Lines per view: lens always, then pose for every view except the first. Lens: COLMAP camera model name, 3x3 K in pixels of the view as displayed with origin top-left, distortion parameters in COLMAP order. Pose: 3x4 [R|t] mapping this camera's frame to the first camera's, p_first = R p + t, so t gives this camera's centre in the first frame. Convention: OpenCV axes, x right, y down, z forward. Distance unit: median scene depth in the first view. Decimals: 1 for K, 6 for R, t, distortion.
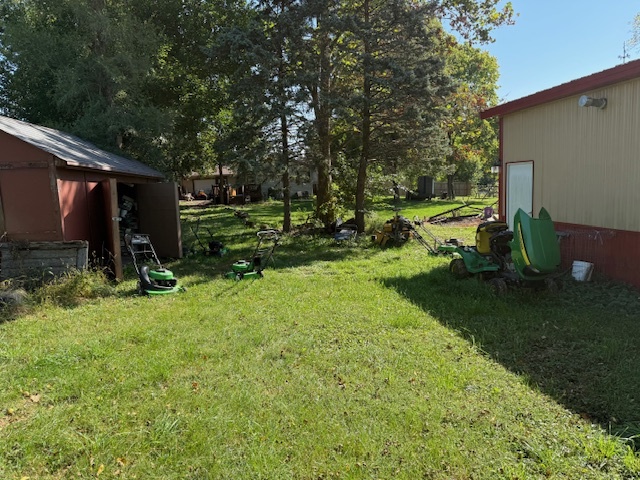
lens RADIAL K [[431.2, 0, 320.0], [0, 431.2, 243.3], [0, 0, 1]] dist [0.071976, -0.085397]
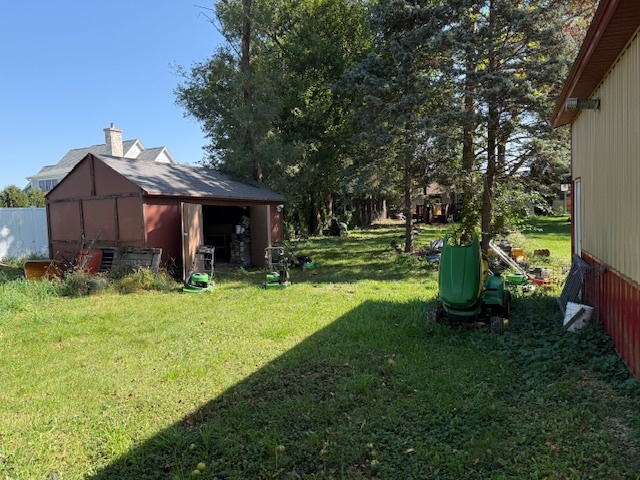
lens RADIAL K [[431.6, 0, 319.2], [0, 431.6, 243.9], [0, 0, 1]] dist [0.066083, -0.074086]
pose [[0.857676, 0.039195, -0.512694, 0.589690], [-0.060692, 0.997837, -0.025247, -0.016849], [0.510596, 0.052771, 0.858200, 0.082857]]
